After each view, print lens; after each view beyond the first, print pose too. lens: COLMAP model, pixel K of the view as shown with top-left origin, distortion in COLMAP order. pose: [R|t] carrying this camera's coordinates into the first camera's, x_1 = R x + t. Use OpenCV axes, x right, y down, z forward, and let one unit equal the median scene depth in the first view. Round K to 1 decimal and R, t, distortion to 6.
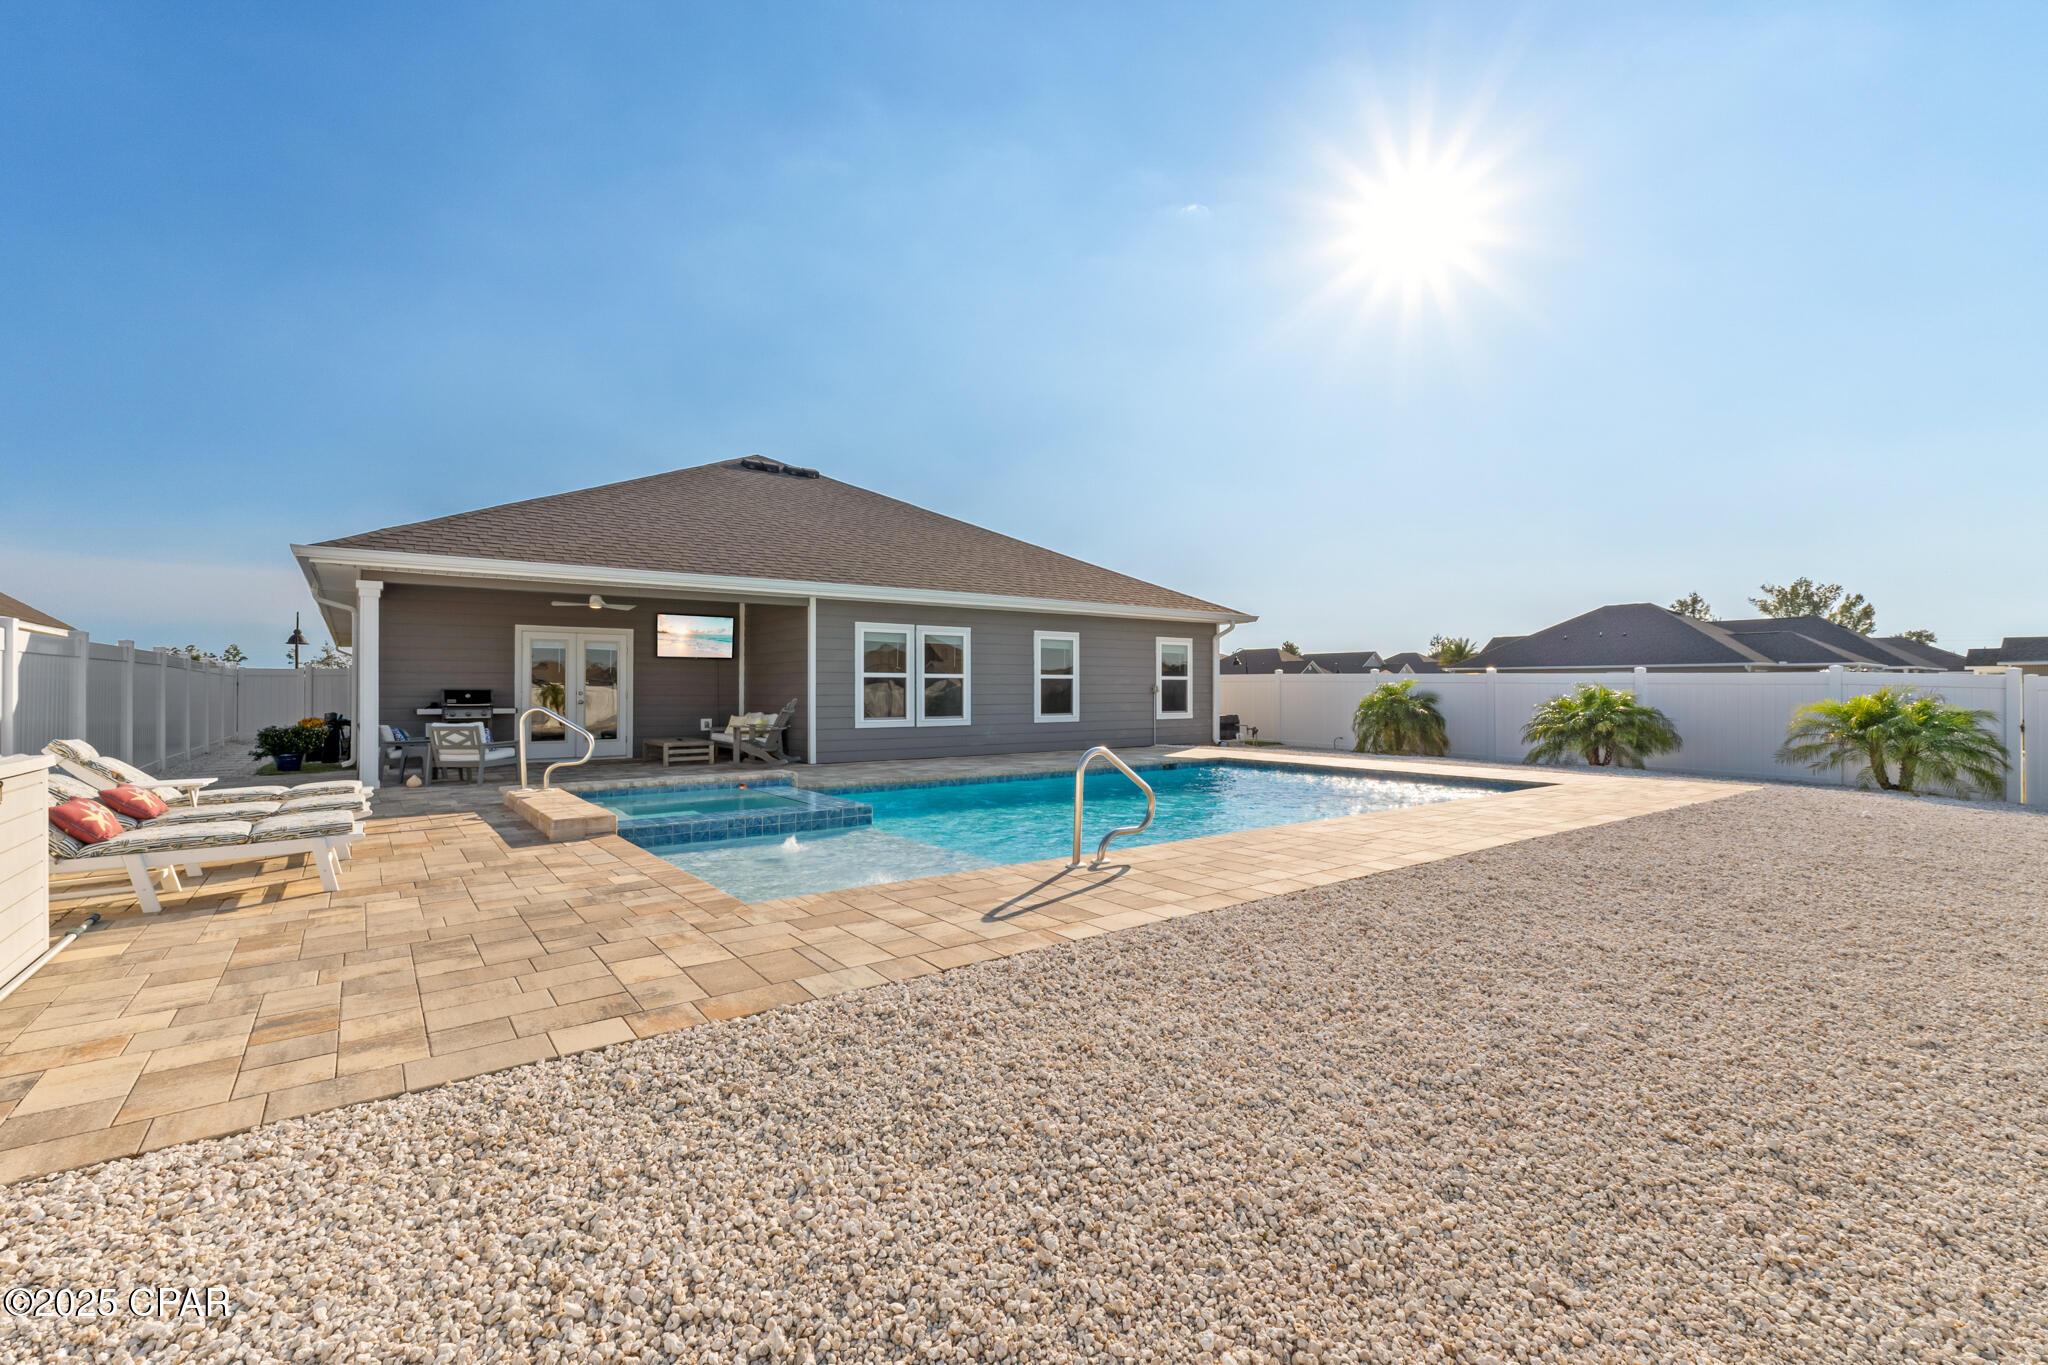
lens RADIAL K [[871.3, 0, 1024.0], [0, 871.3, 682.5], [0, 0, 1]] dist [0.006264, 0.000085]
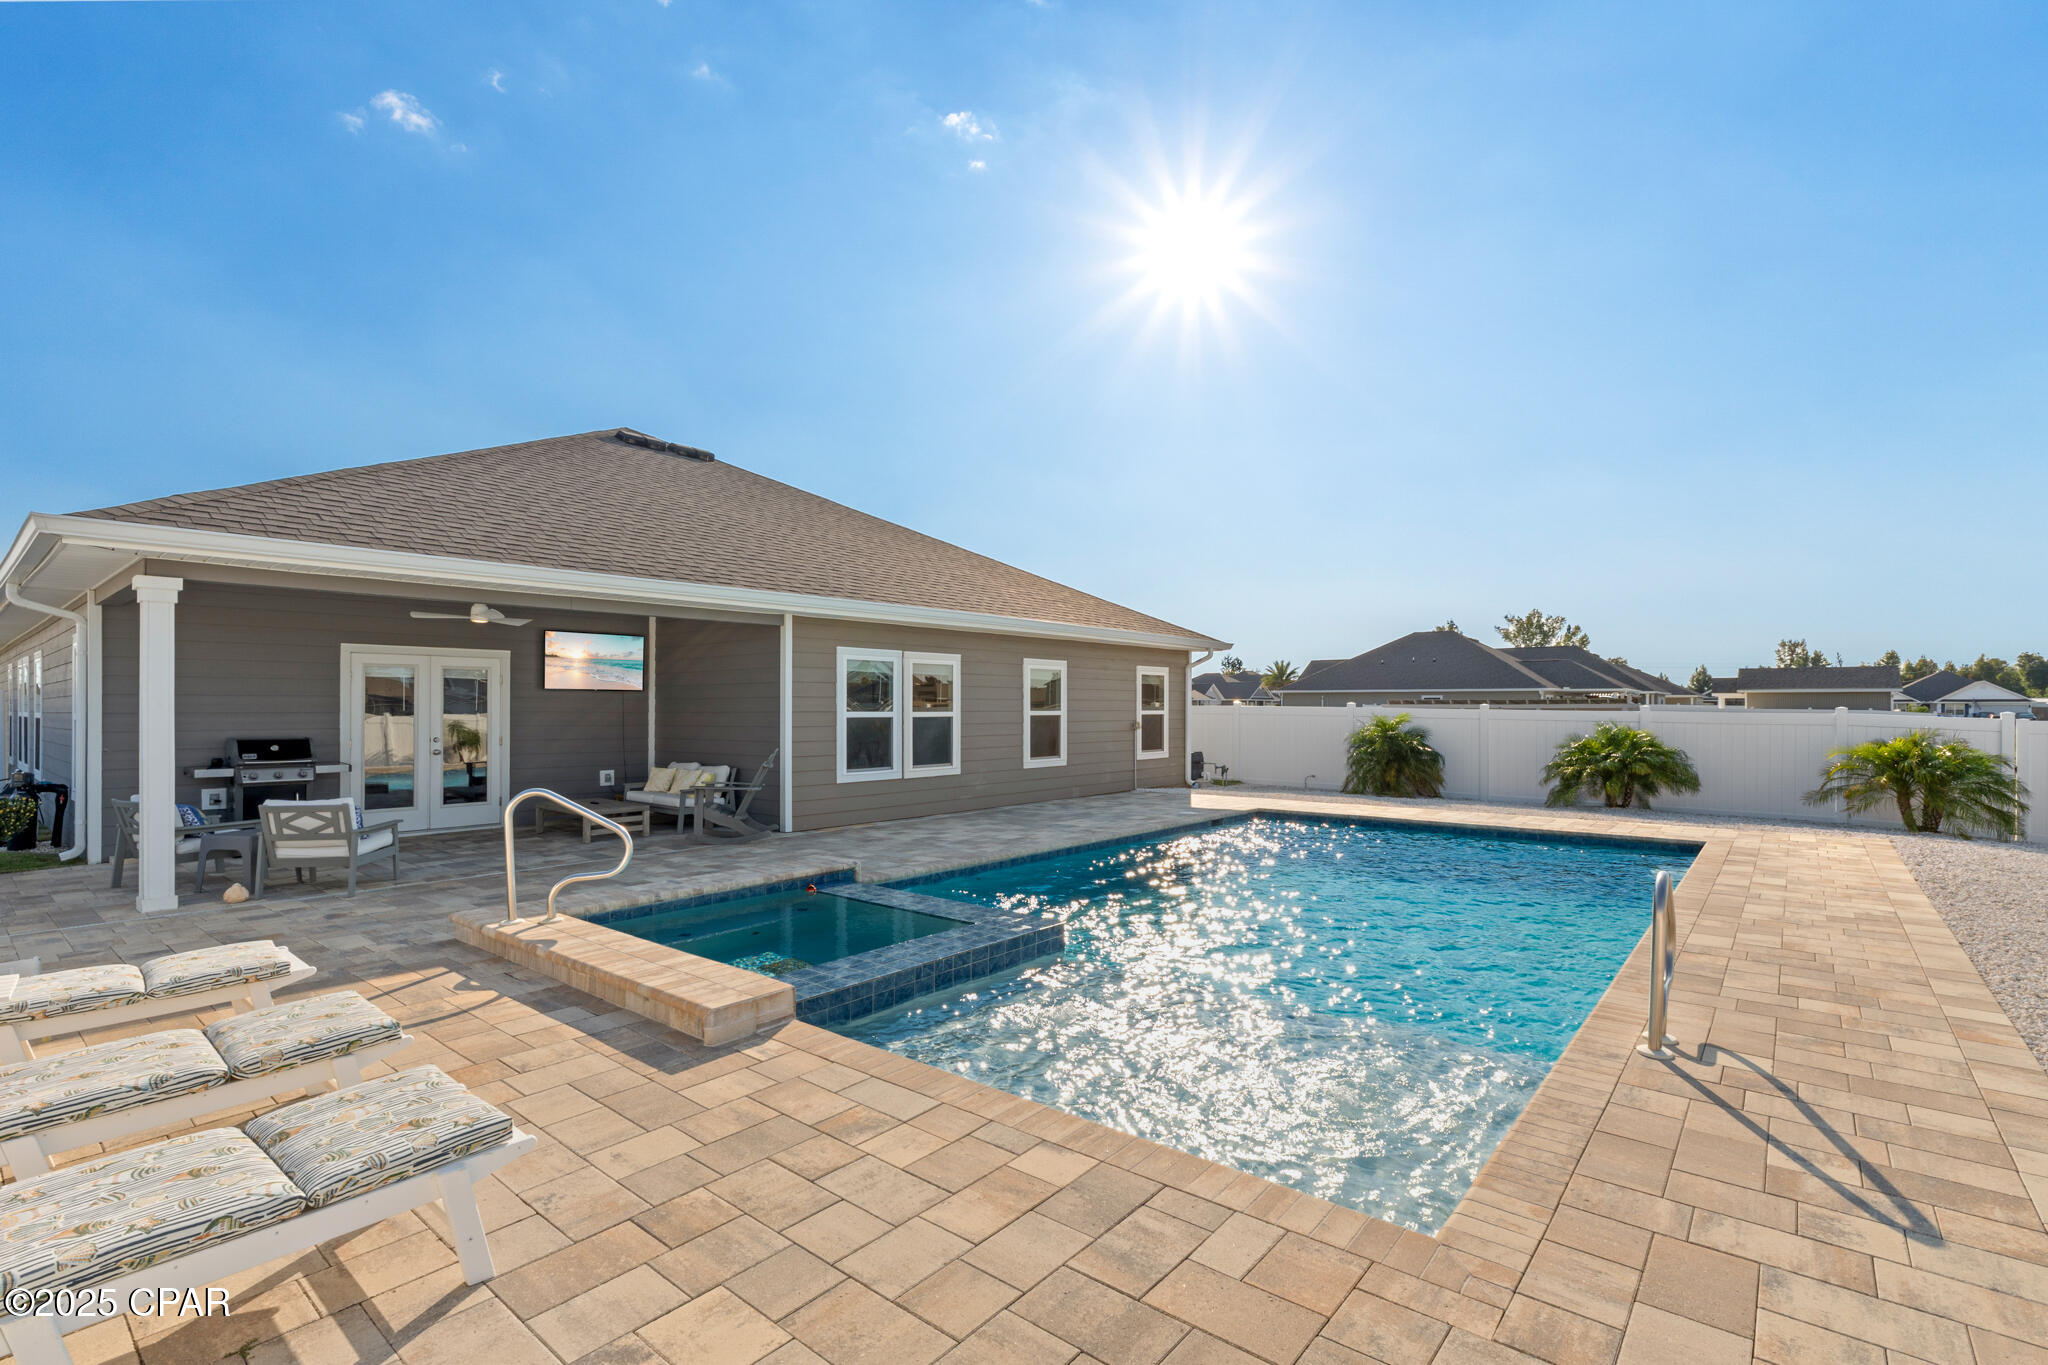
lens RADIAL K [[922.4, 0, 1026.8], [0, 922.4, 701.7], [0, 0, 1]] dist [-0.002470, -0.000421]
pose [[0.974827, 0.002233, 0.222954, -0.200875], [-0.002203, 0.999998, -0.000384, -0.019338], [-0.222954, -0.000117, 0.974829, 0.152965]]
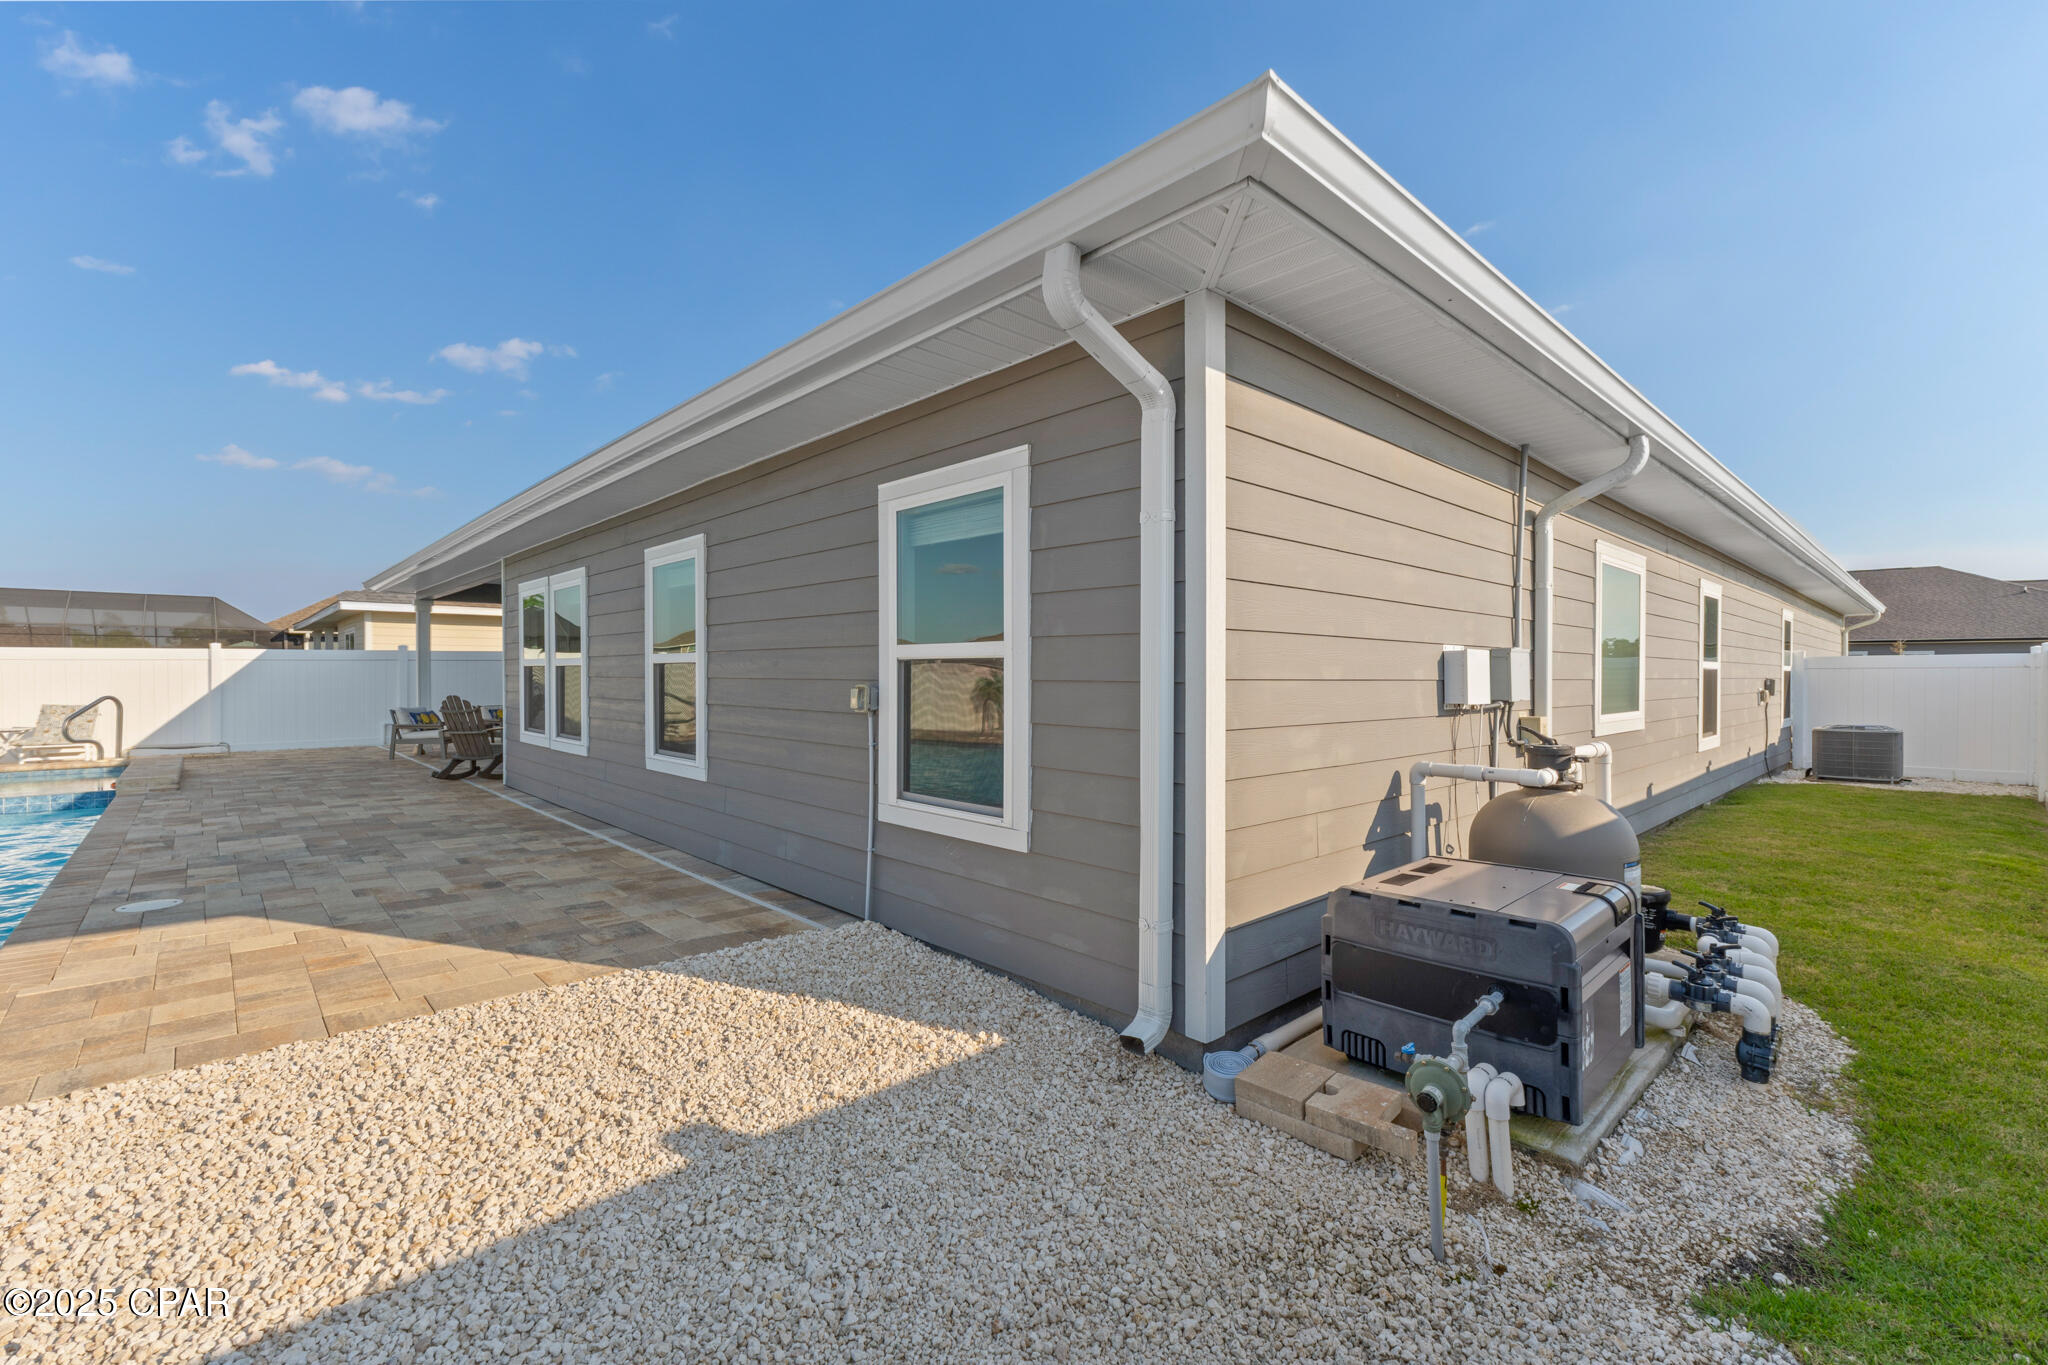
lens RADIAL K [[871.3, 0, 1024.0], [0, 871.3, 682.5], [0, 0, 1]] dist [0.006264, 0.000085]
pose [[0.096722, 0.011258, -0.995248, 0.492644], [0.000628, 0.999935, 0.011373, 0.000987], [0.995311, -0.001725, 0.096709, 1.261602]]
